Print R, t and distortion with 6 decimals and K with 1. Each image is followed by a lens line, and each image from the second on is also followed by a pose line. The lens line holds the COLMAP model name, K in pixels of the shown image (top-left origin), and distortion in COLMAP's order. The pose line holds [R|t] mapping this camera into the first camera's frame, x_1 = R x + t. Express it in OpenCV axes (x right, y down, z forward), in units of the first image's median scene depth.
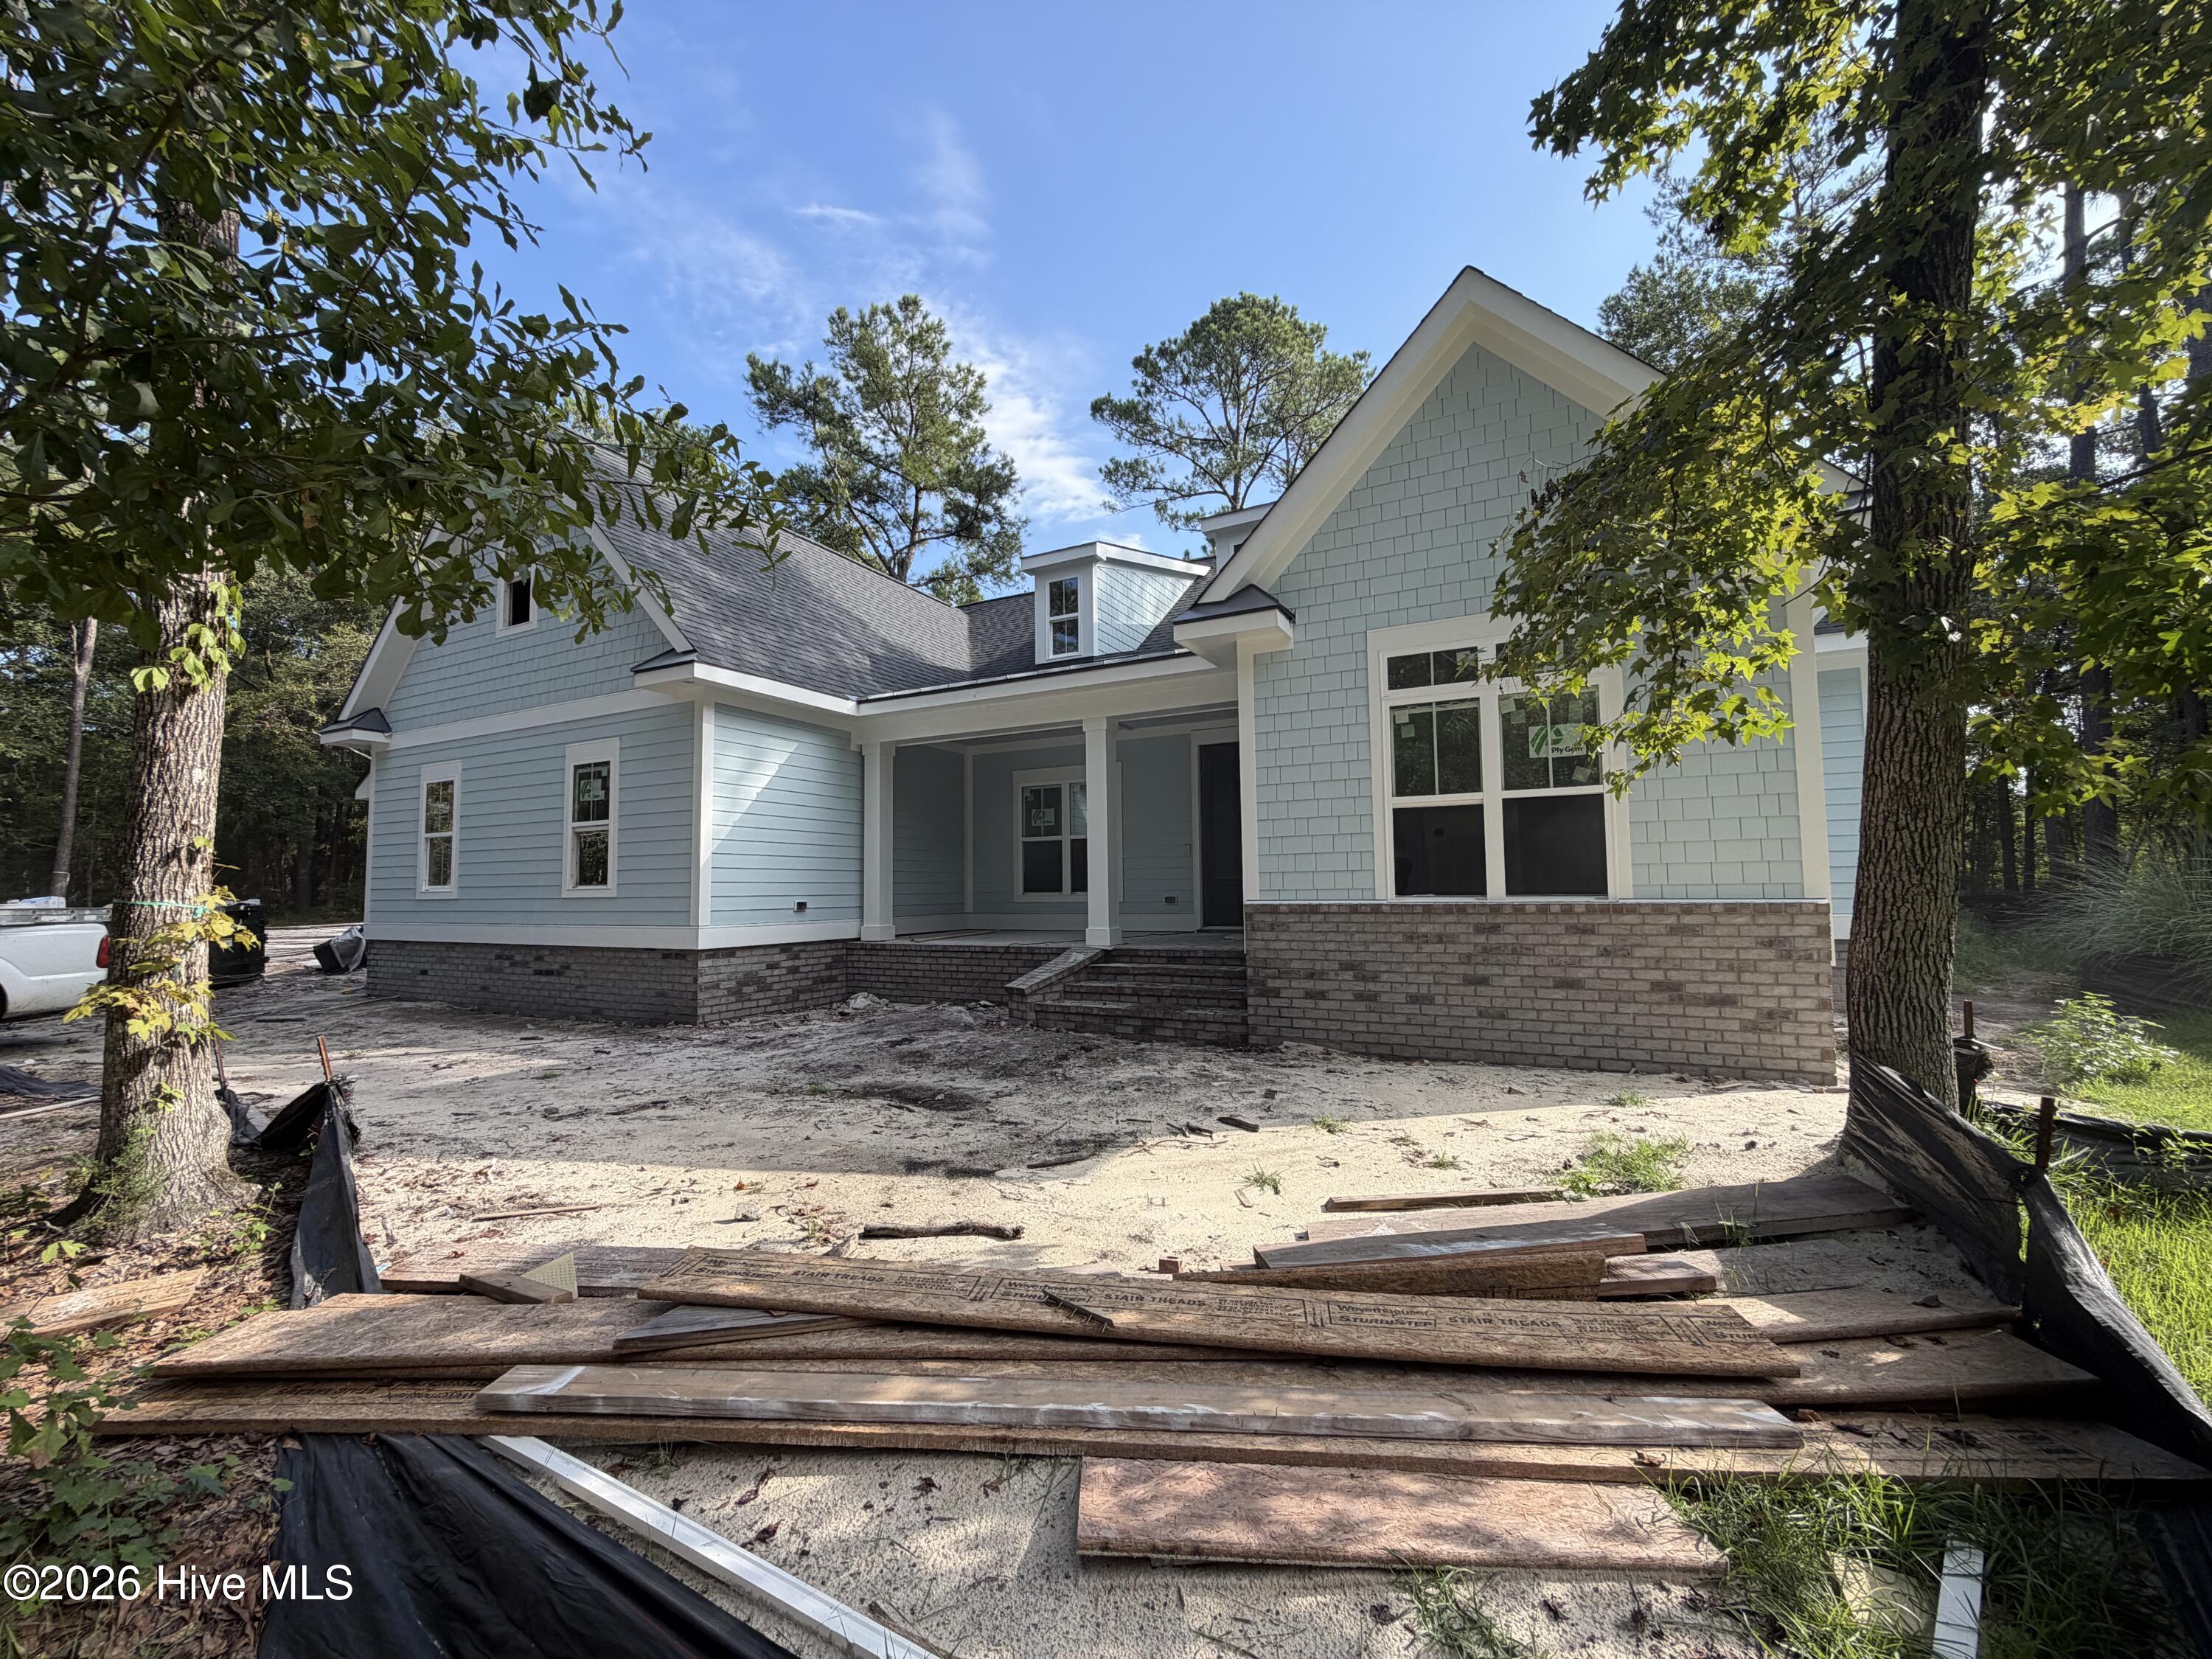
lens RADIAL K [[887.4, 0, 1104.8], [0, 887.4, 841.6], [0, 0, 1]] dist [-0.000486, 0.000371]
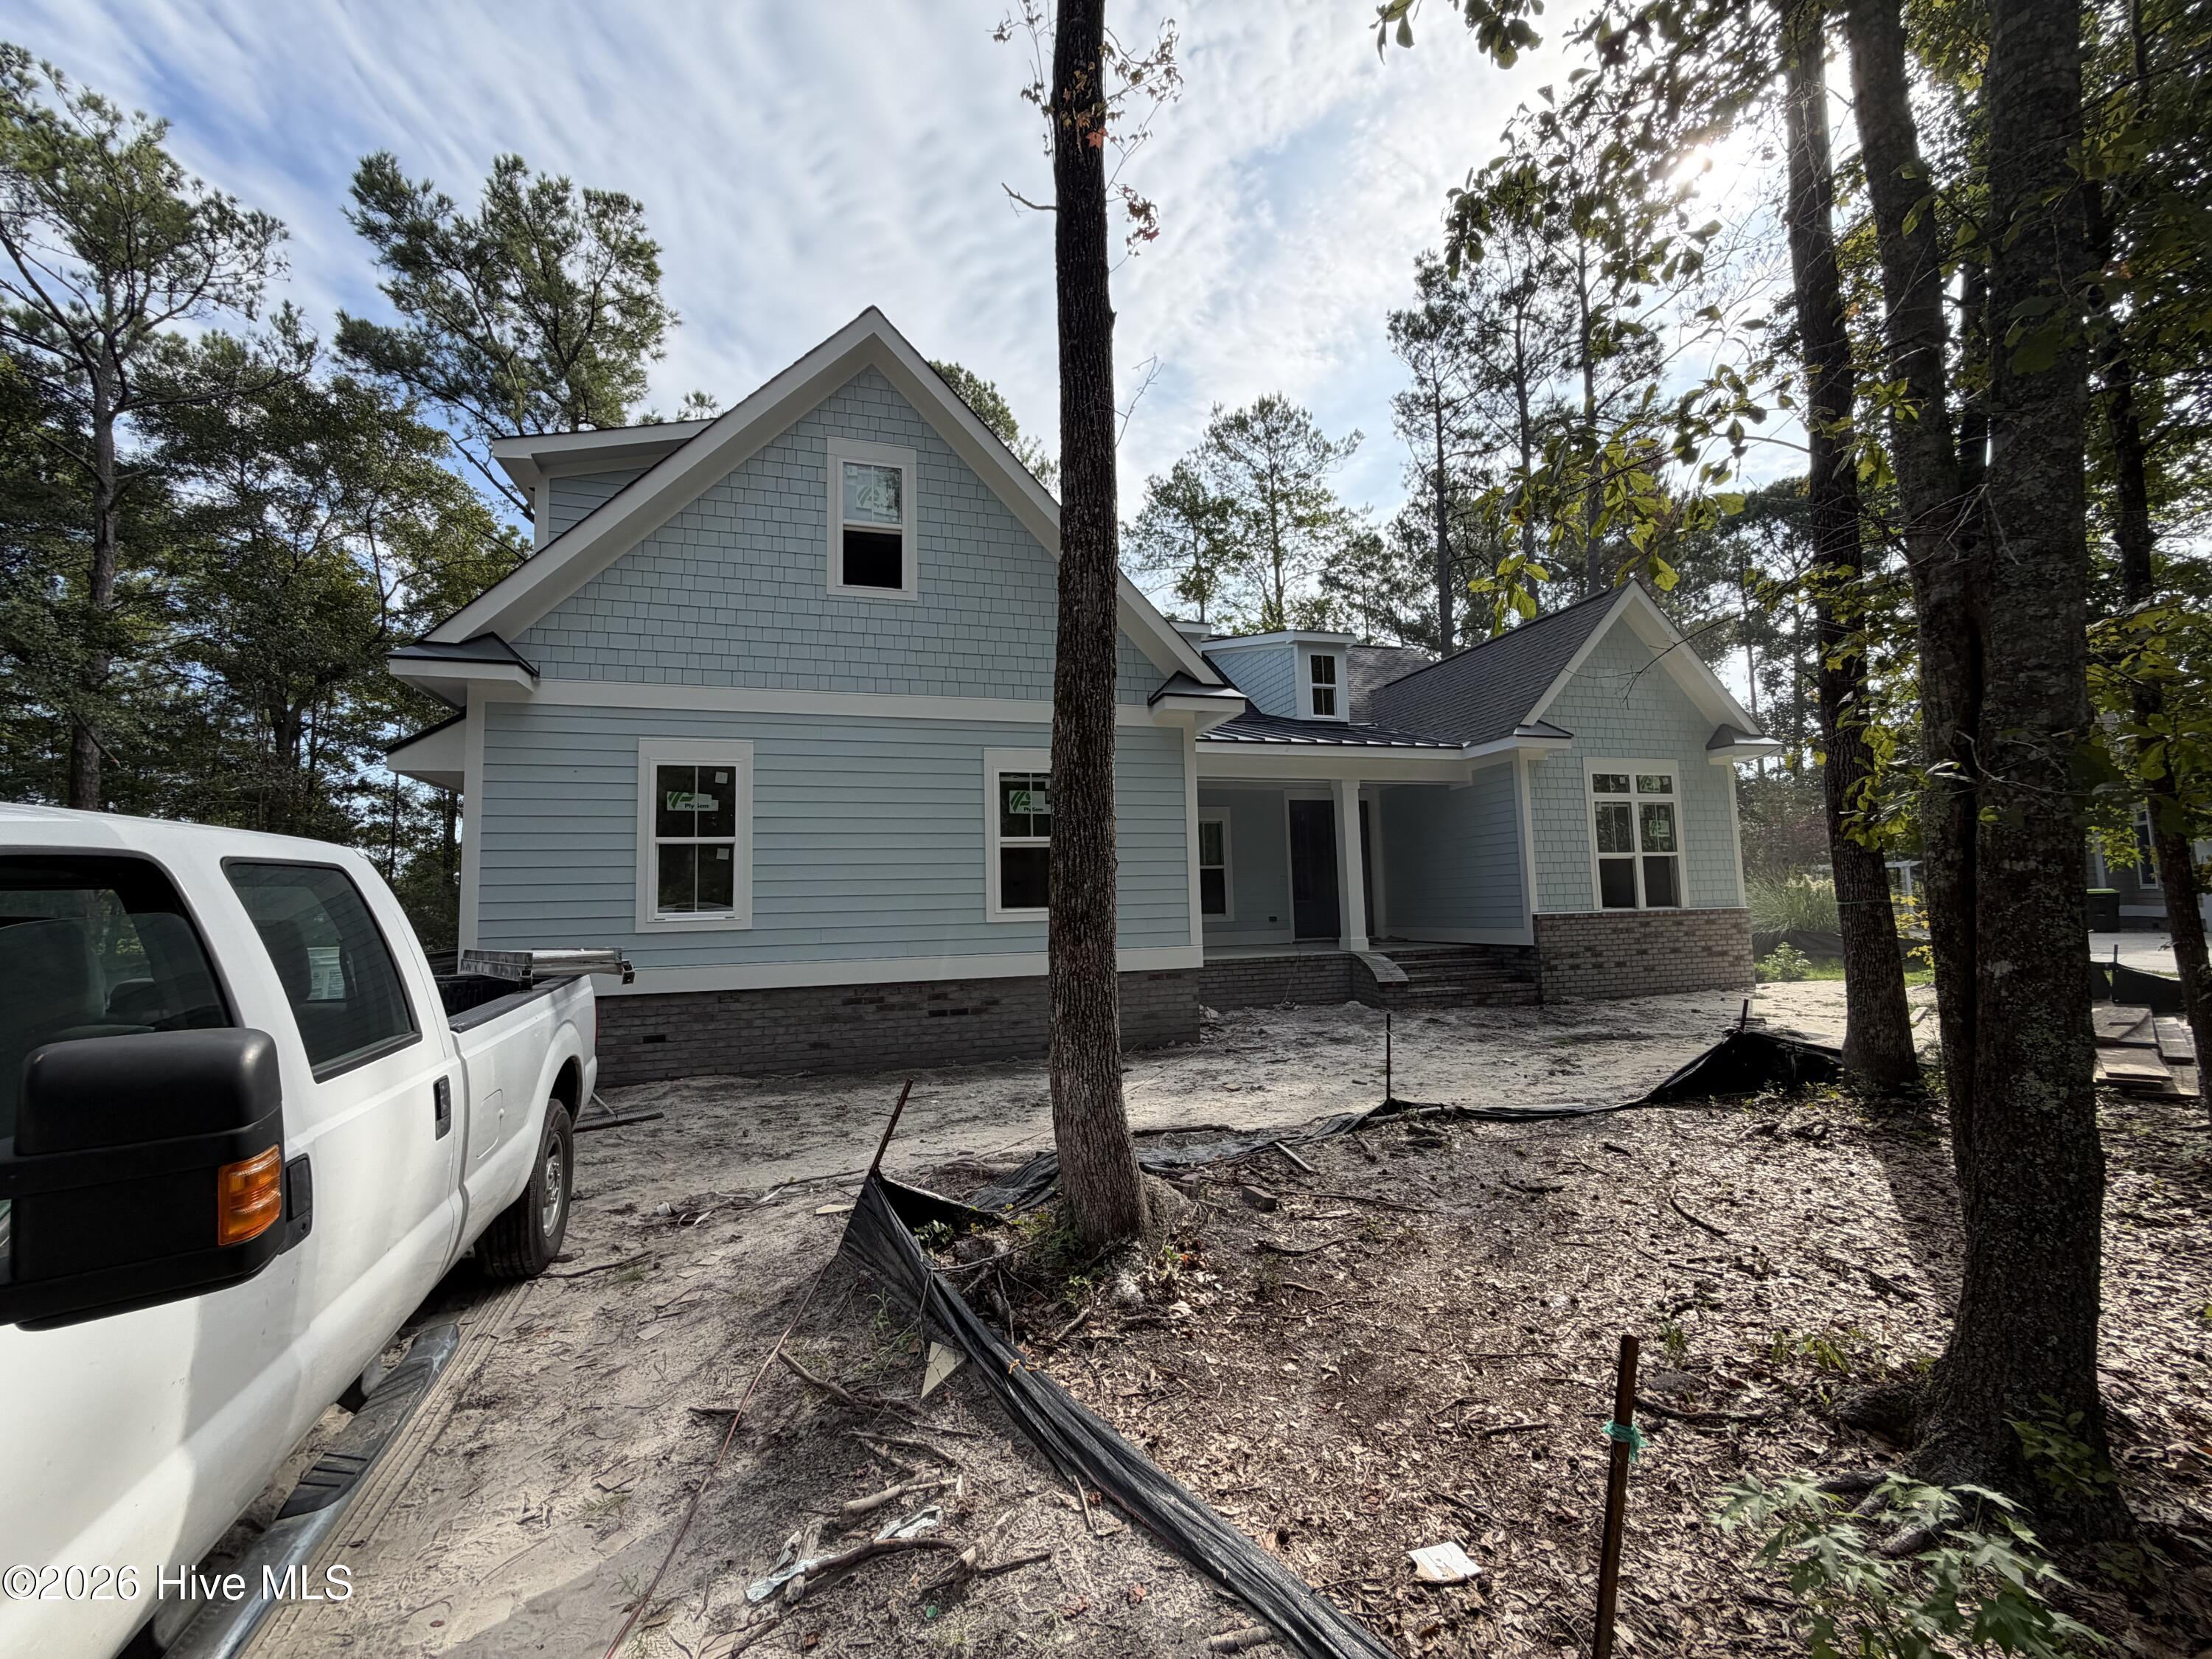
lens RADIAL K [[887.4, 0, 1096.9], [0, 887.4, 846.1], [0, 0, 1]] dist [-0.000486, 0.000371]
pose [[0.714361, 0.044508, 0.698361, -1.657250], [-0.020882, 0.998887, -0.042301, 0.033082], [-0.699466, 0.015635, 0.714495, 0.438747]]
